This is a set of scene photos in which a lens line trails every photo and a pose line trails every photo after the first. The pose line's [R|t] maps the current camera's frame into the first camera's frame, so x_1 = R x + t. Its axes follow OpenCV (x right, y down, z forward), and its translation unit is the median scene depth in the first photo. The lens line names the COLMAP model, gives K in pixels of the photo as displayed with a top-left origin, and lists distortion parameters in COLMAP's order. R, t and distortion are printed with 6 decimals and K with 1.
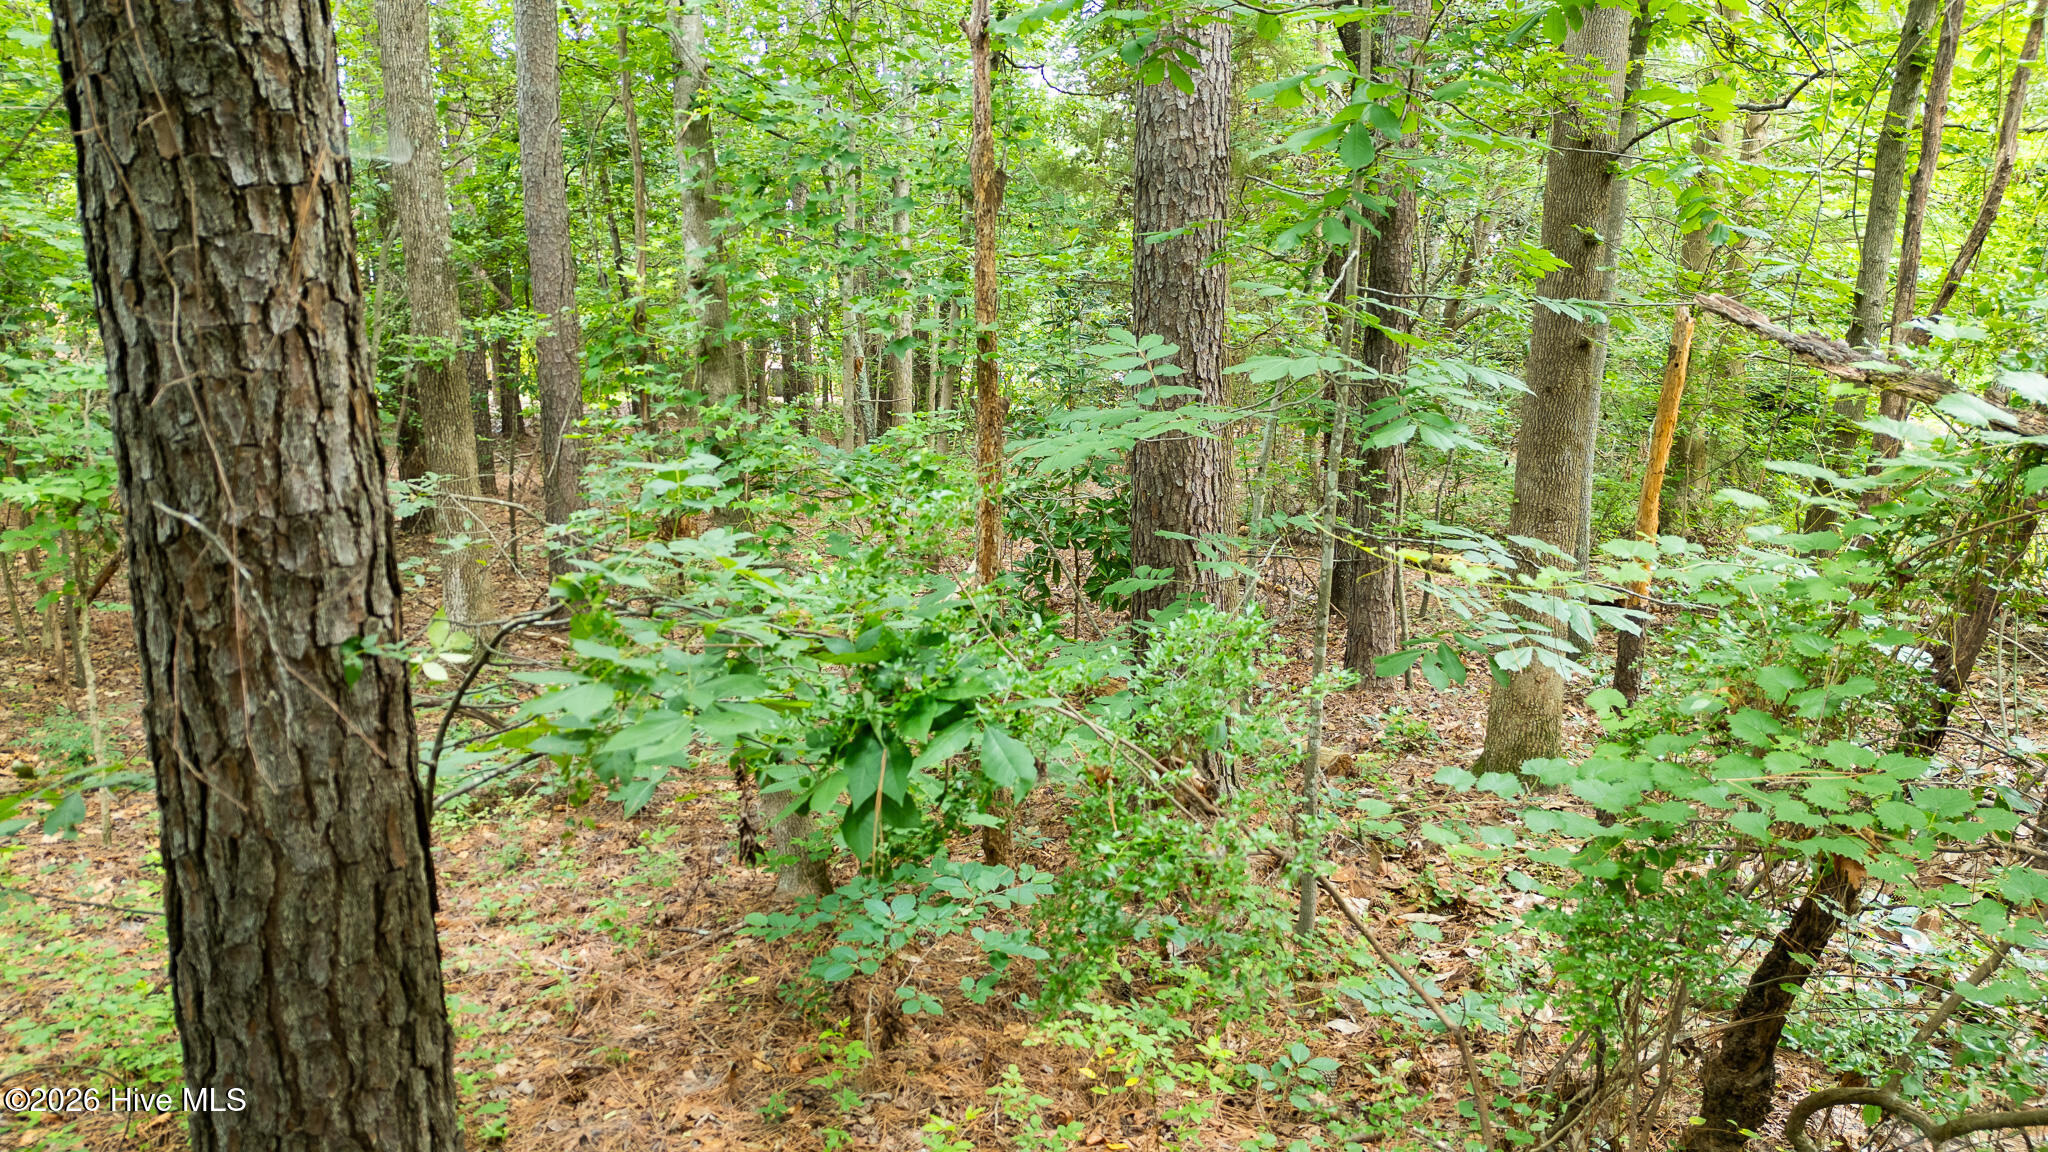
lens RADIAL K [[1432.0, 0, 1024.0], [0, 1432.0, 576.0], [0, 0, 1]] dist [0.079494, -0.055535]
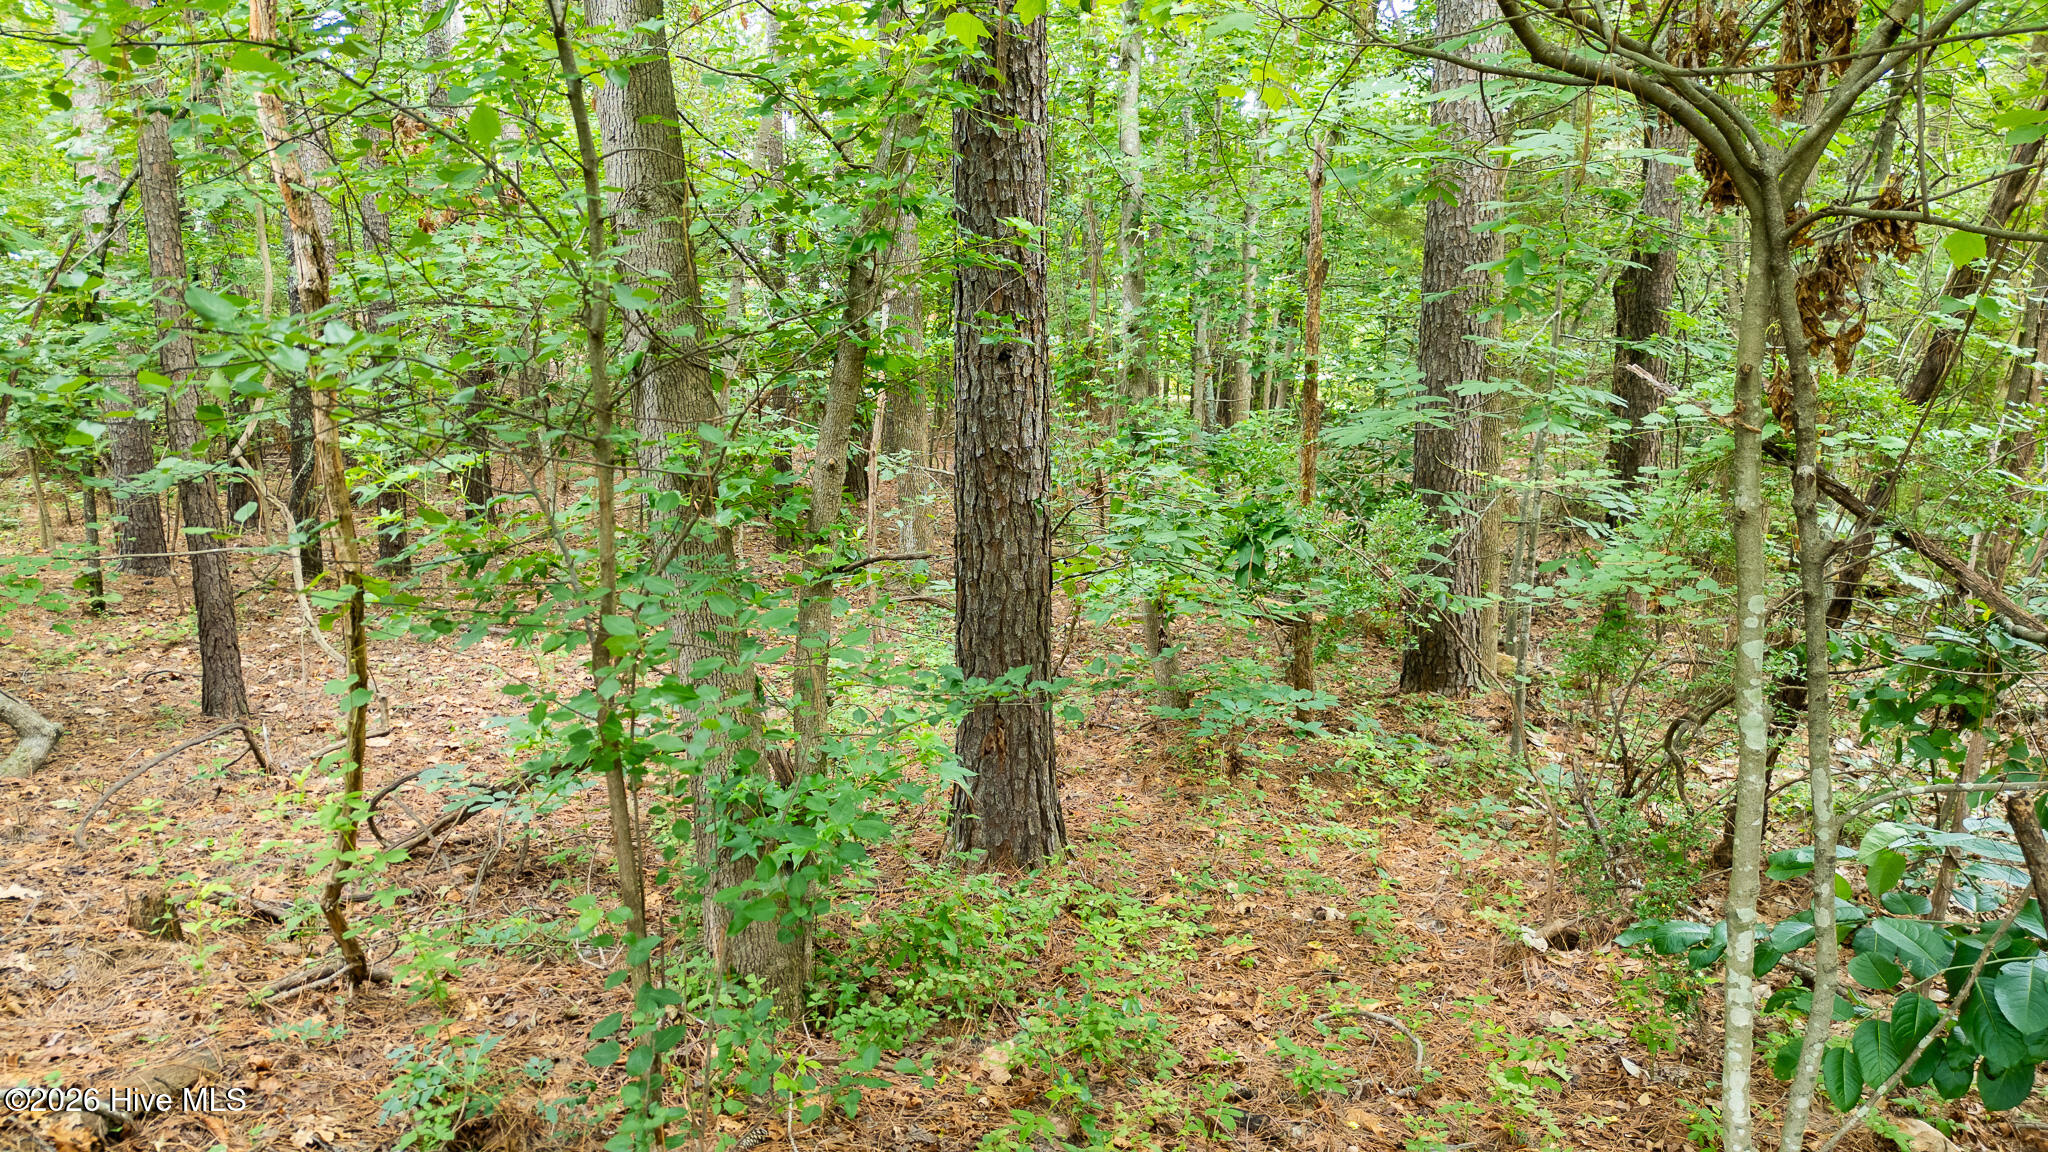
lens RADIAL K [[1431.4, 0, 990.1], [0, 1431.4, 578.2], [0, 0, 1]] dist [0.081077, -0.000503]
pose [[0.968685, 0.046122, -0.243973, 0.030299], [-0.045318, 0.998933, 0.008911, 0.075610], [0.244124, 0.002424, 0.969741, -0.657561]]
